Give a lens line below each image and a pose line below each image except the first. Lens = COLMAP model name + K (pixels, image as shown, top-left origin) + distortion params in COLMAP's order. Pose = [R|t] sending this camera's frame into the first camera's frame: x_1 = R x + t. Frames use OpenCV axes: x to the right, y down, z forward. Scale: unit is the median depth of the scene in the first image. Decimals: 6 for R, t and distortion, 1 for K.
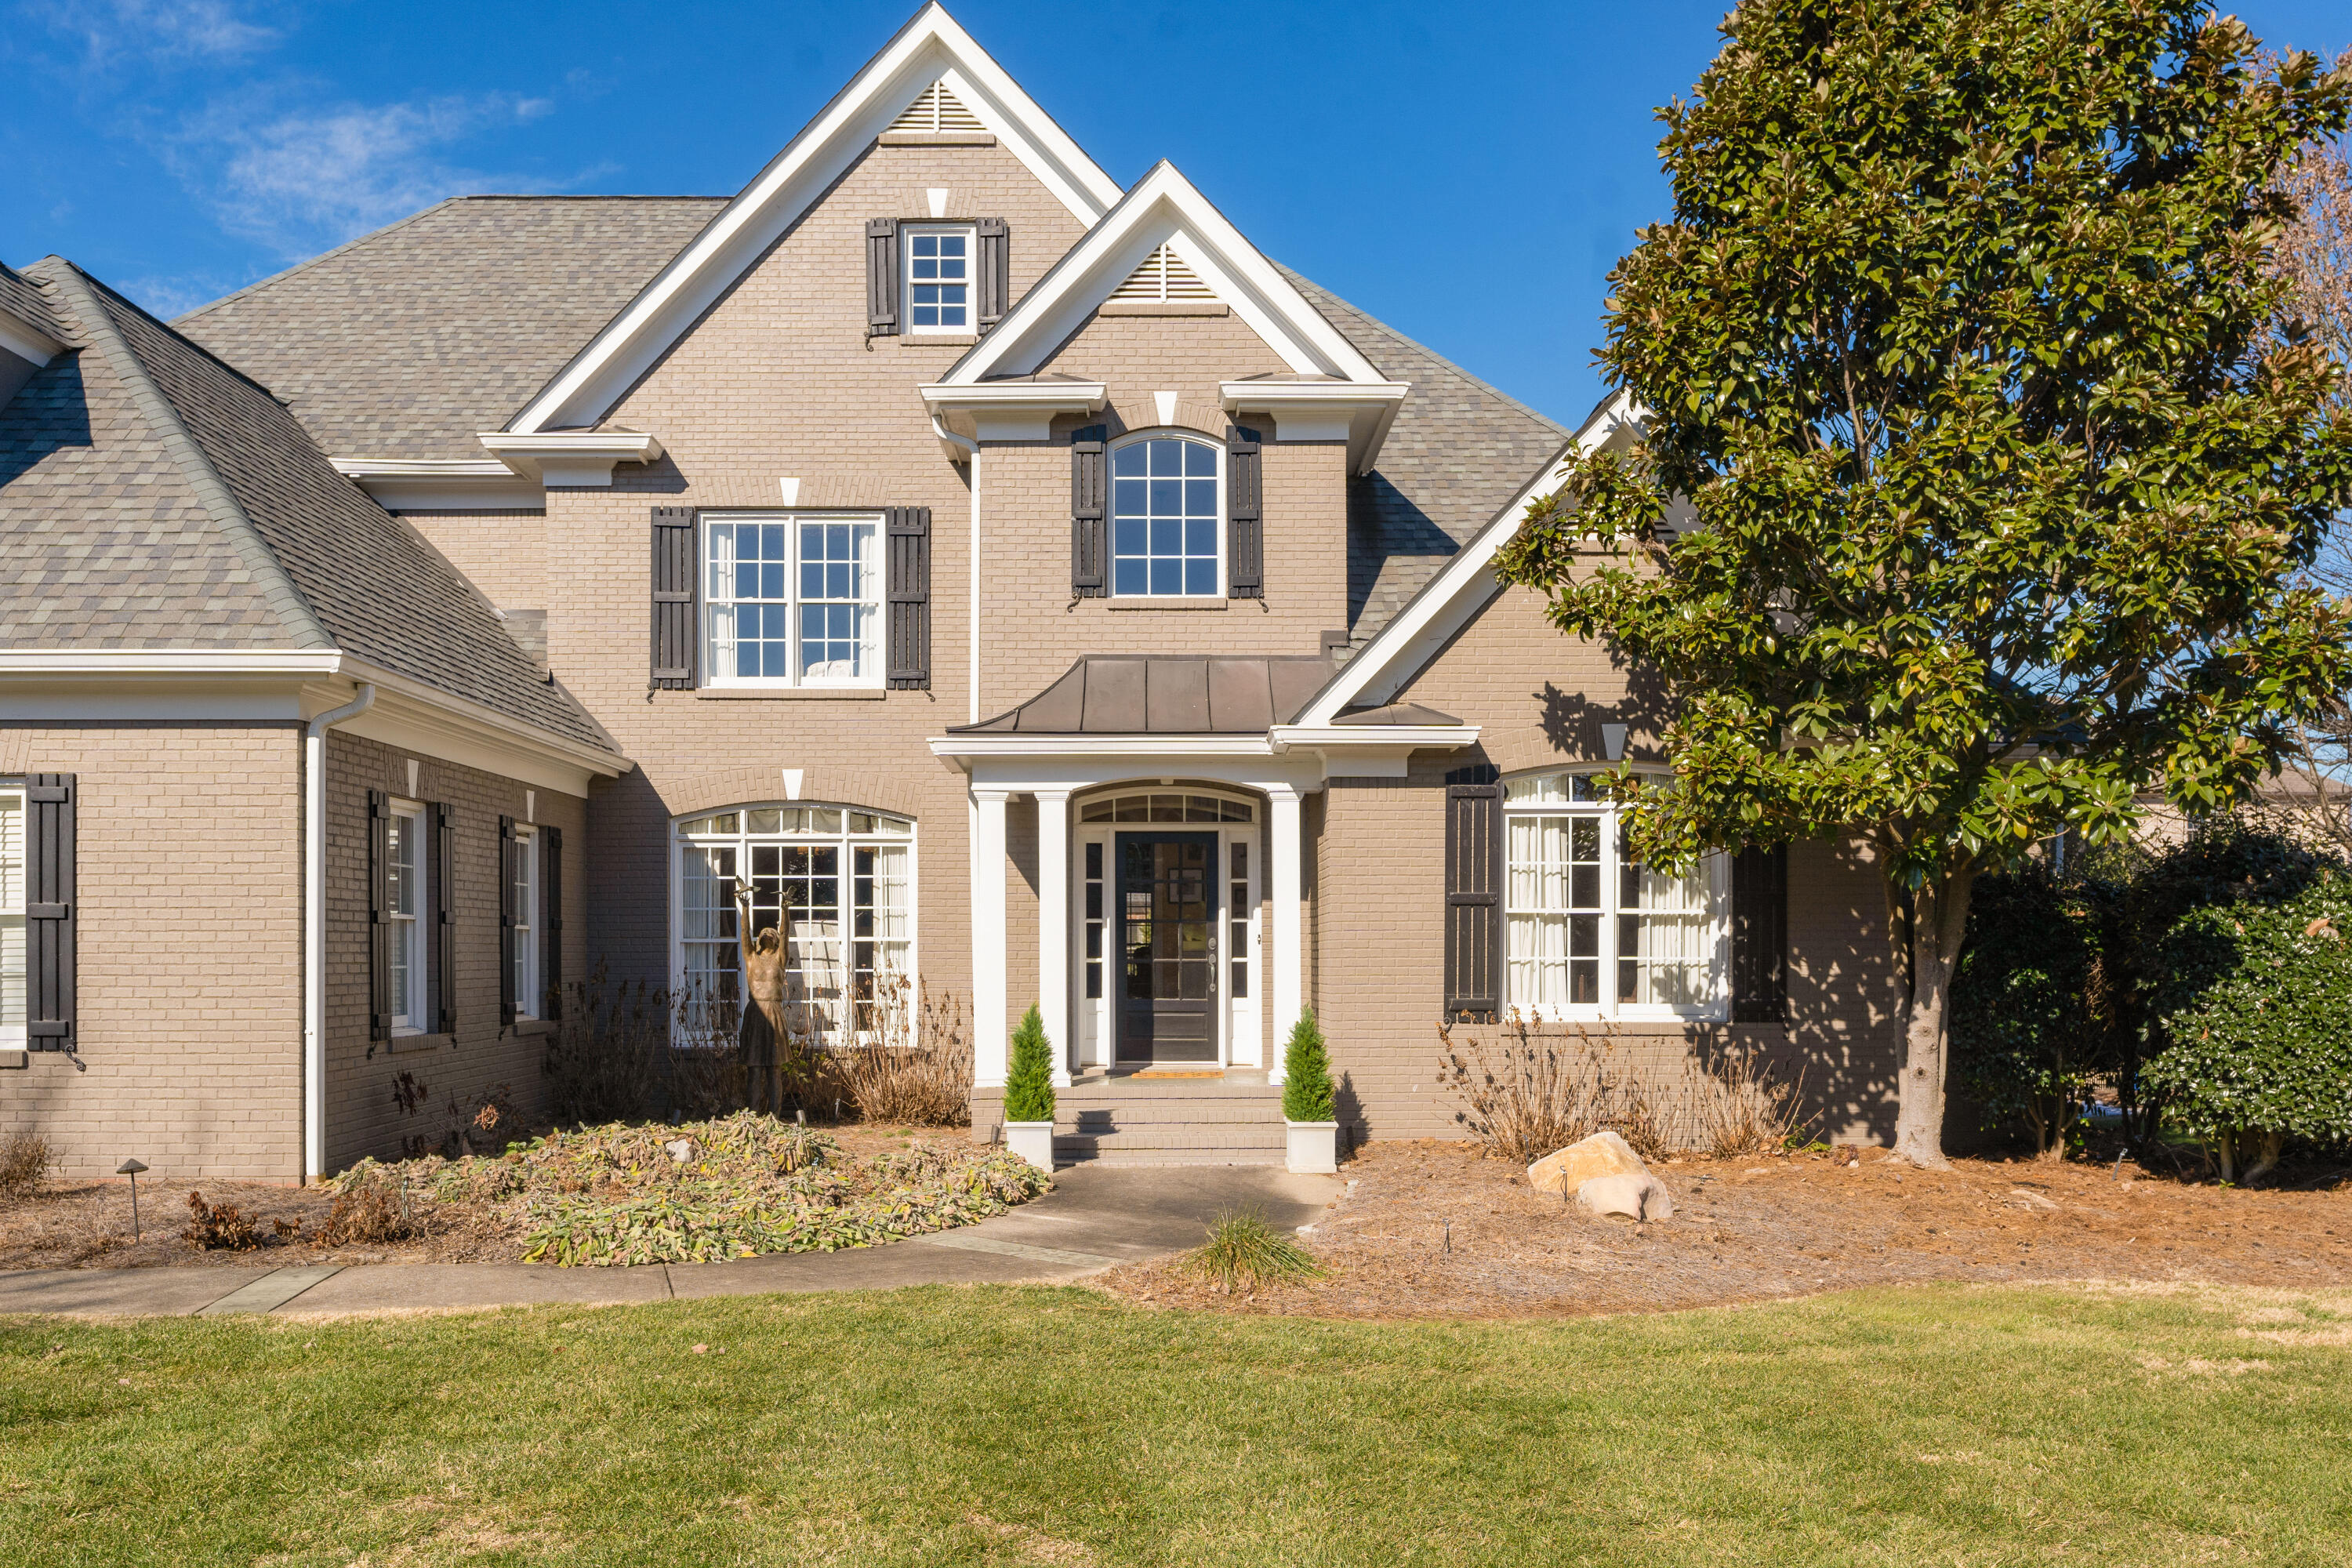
lens RADIAL K [[1841.0, 0, 1177.1], [0, 1841.0, 787.6], [0, 0, 1]] dist [-0.000300, -0.012771]
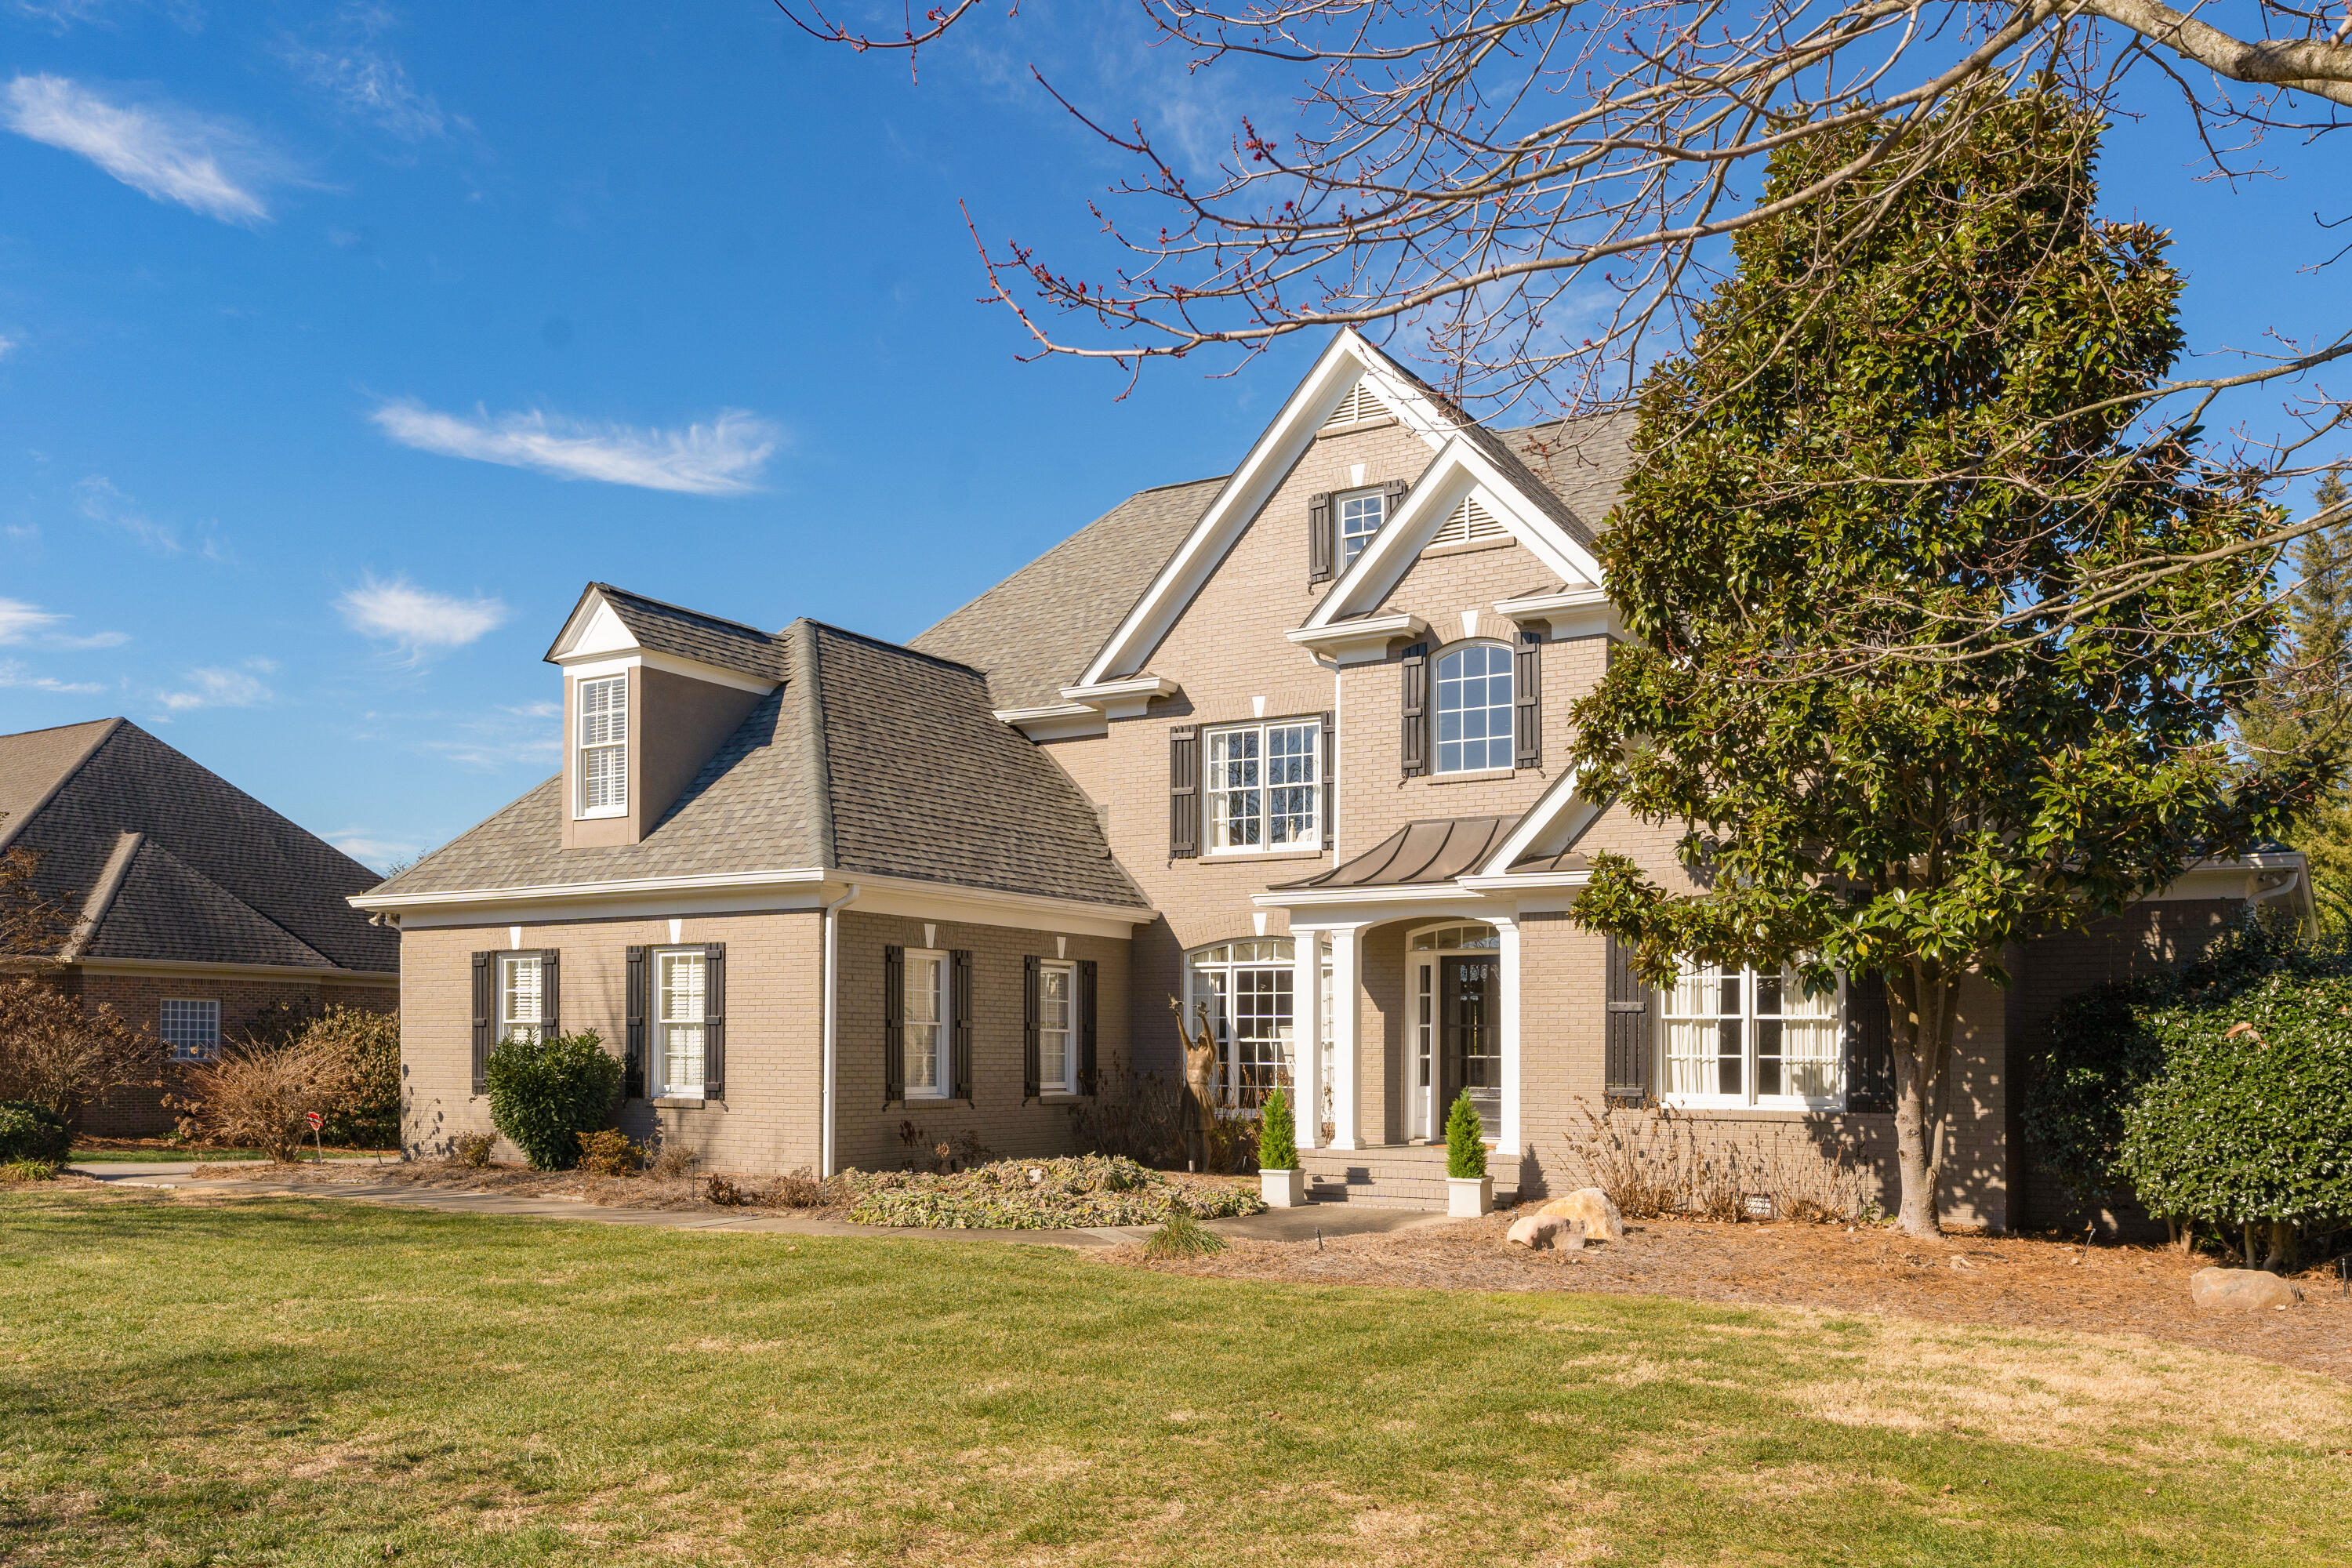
lens RADIAL K [[1841.0, 0, 1176.1], [0, 1841.0, 782.9], [0, 0, 1]] dist [-0.000300, -0.012771]
pose [[0.846167, -0.070419, -0.528245, 0.490757], [0.038455, 0.996715, -0.071271, -0.012130], [0.531529, 0.039994, 0.846095, -0.190331]]
